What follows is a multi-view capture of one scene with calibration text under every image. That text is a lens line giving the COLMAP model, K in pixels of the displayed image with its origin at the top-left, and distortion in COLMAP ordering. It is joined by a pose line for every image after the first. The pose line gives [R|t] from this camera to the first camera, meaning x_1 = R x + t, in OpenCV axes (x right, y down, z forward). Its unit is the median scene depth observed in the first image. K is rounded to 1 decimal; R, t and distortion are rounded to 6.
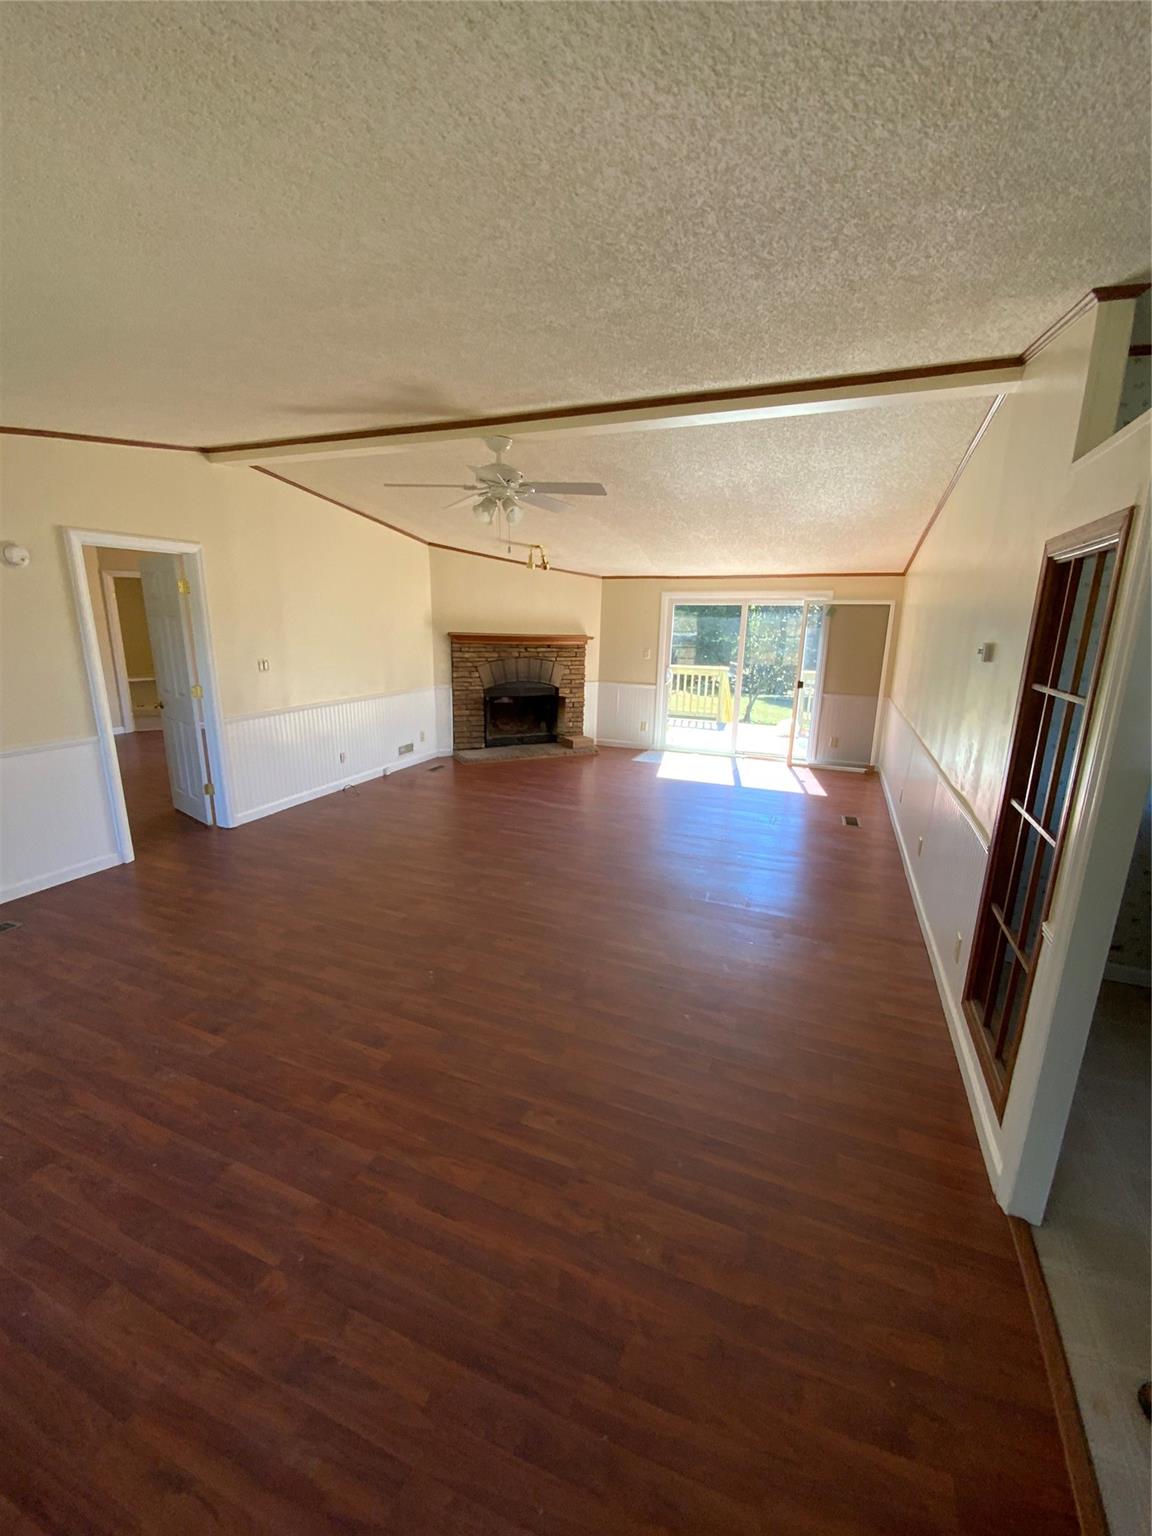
lens RADIAL K [[626.5, 0, 567.5], [0, 626.5, 778.3], [0, 0, 1]] dist [0.003548, -0.003244]
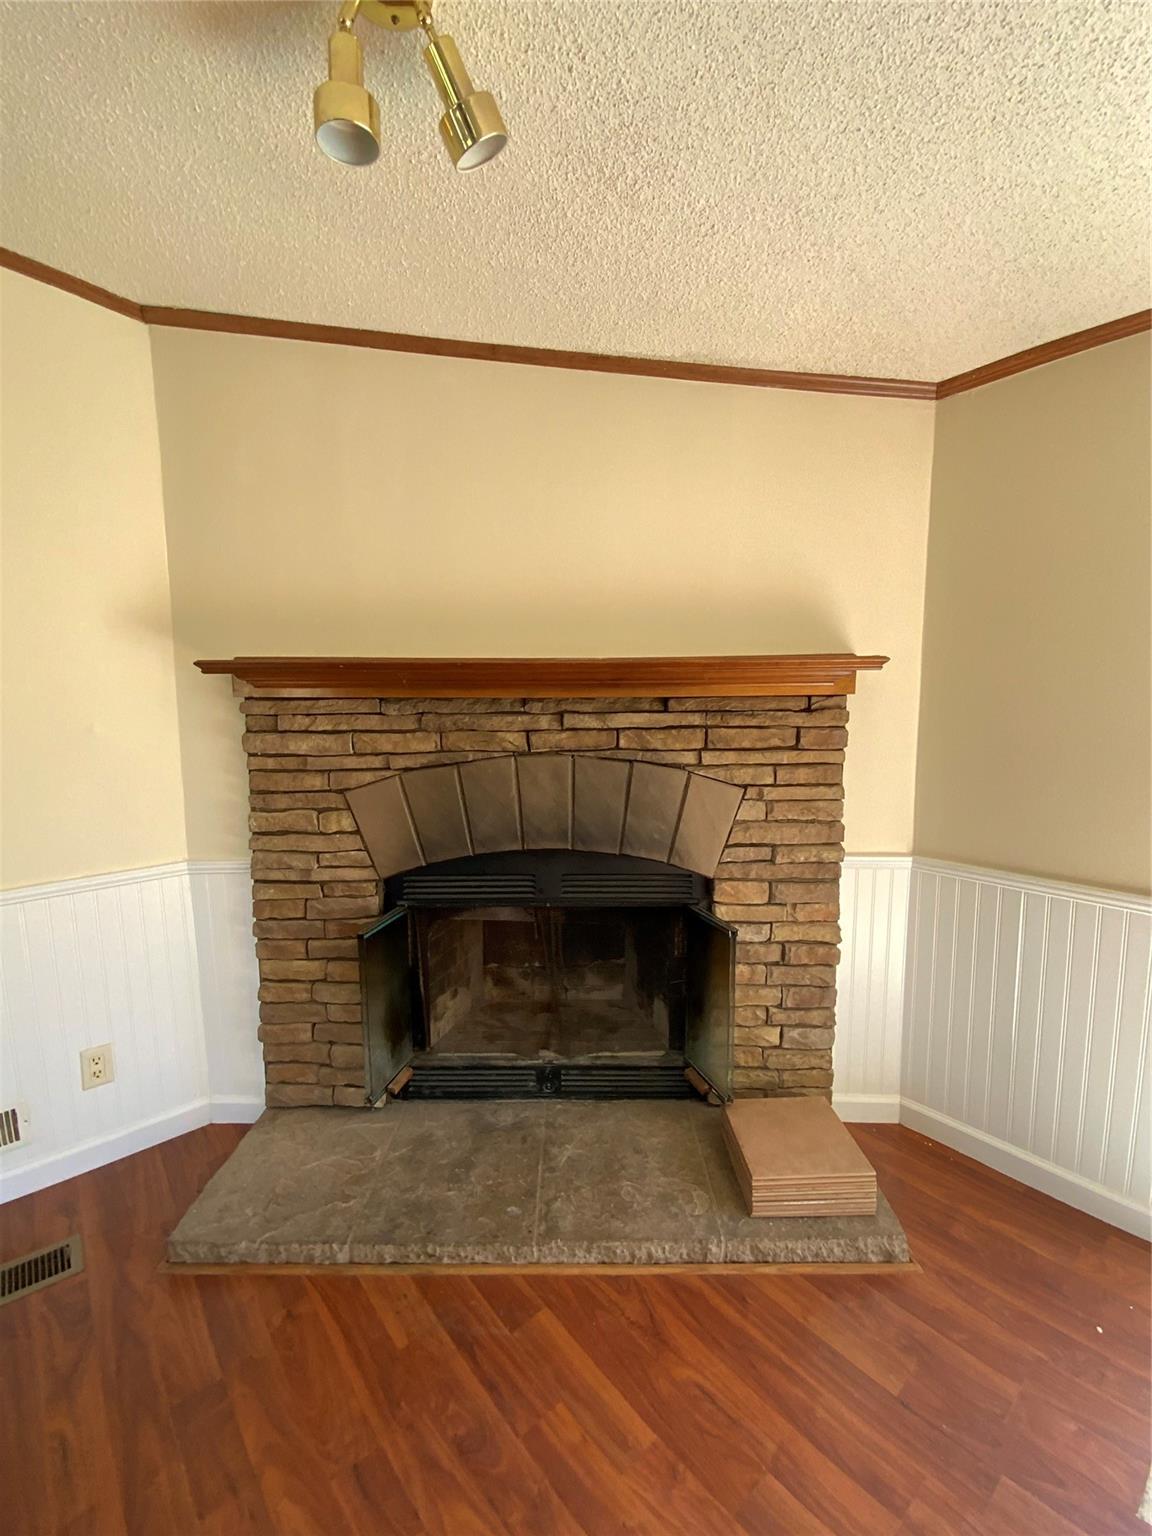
lens RADIAL K [[626.5, 0, 575.4], [0, 626.5, 773.8], [0, 0, 1]] dist [0.003548, -0.003244]
pose [[0.893554, 0.020918, -0.448468, 0.045255], [-0.078749, 0.990730, -0.110695, -0.160581], [0.441995, 0.134229, 0.886918, 0.801003]]
